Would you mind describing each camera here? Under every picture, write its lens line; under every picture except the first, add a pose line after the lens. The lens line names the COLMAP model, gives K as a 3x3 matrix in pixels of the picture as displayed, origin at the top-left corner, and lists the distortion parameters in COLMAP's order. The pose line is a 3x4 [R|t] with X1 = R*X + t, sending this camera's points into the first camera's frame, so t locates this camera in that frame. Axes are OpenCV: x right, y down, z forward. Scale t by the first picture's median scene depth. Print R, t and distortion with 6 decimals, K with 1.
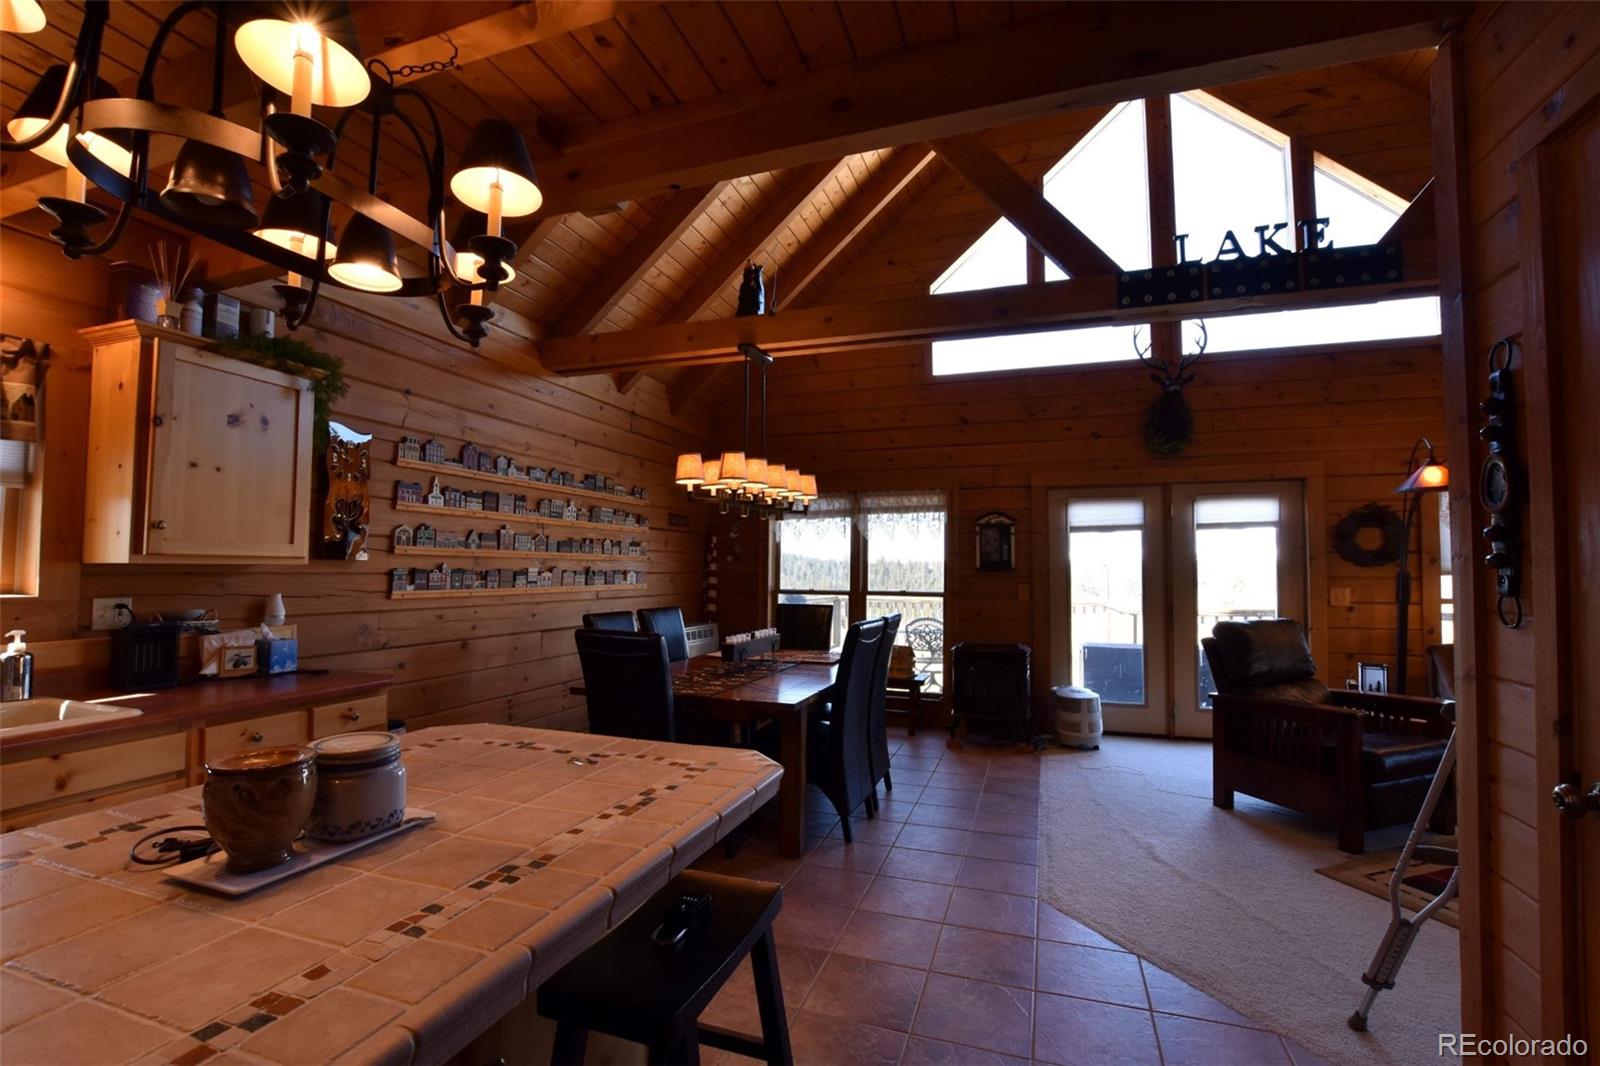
lens RADIAL K [[704.7, 0, 801.1], [0, 704.7, 534.4], [0, 0, 1]] dist [-0.036612, 0.006334]
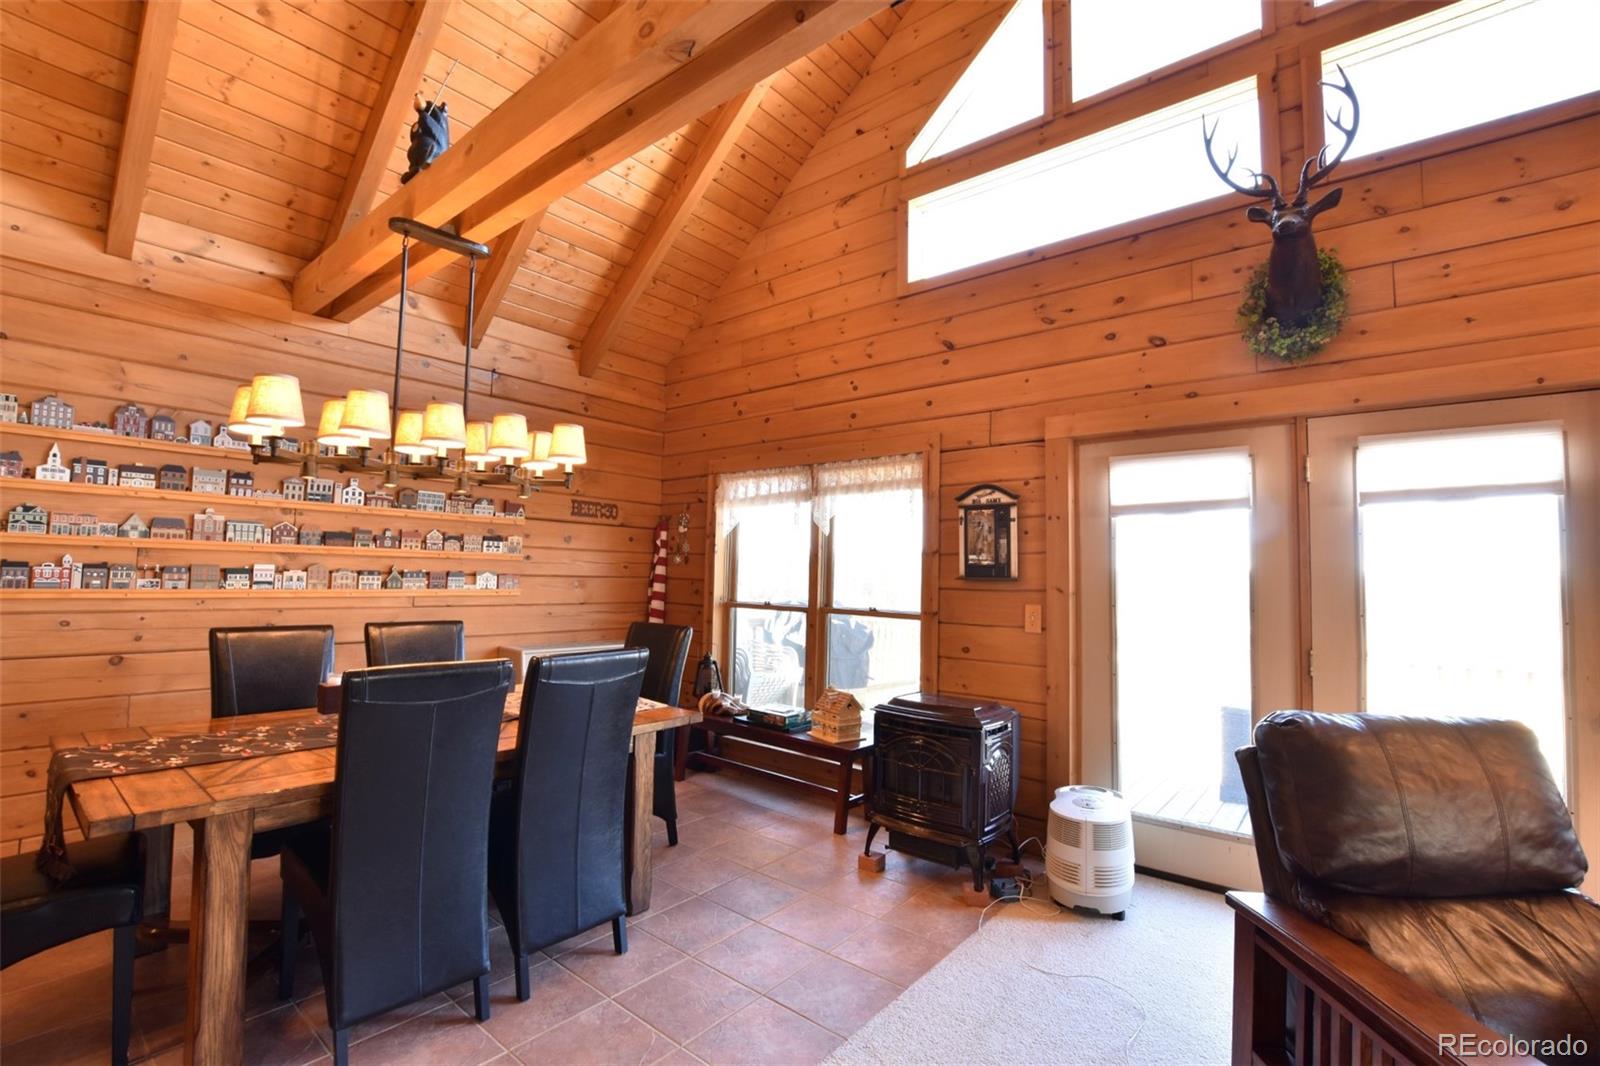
lens RADIAL K [[704.7, 0, 801.5], [0, 704.7, 534.8], [0, 0, 1]] dist [-0.036612, 0.006334]
pose [[0.937343, -0.005416, -0.348366, 0.420066], [0.001512, 0.999933, -0.011479, 0.023104], [0.348405, 0.010233, 0.937288, 0.458049]]
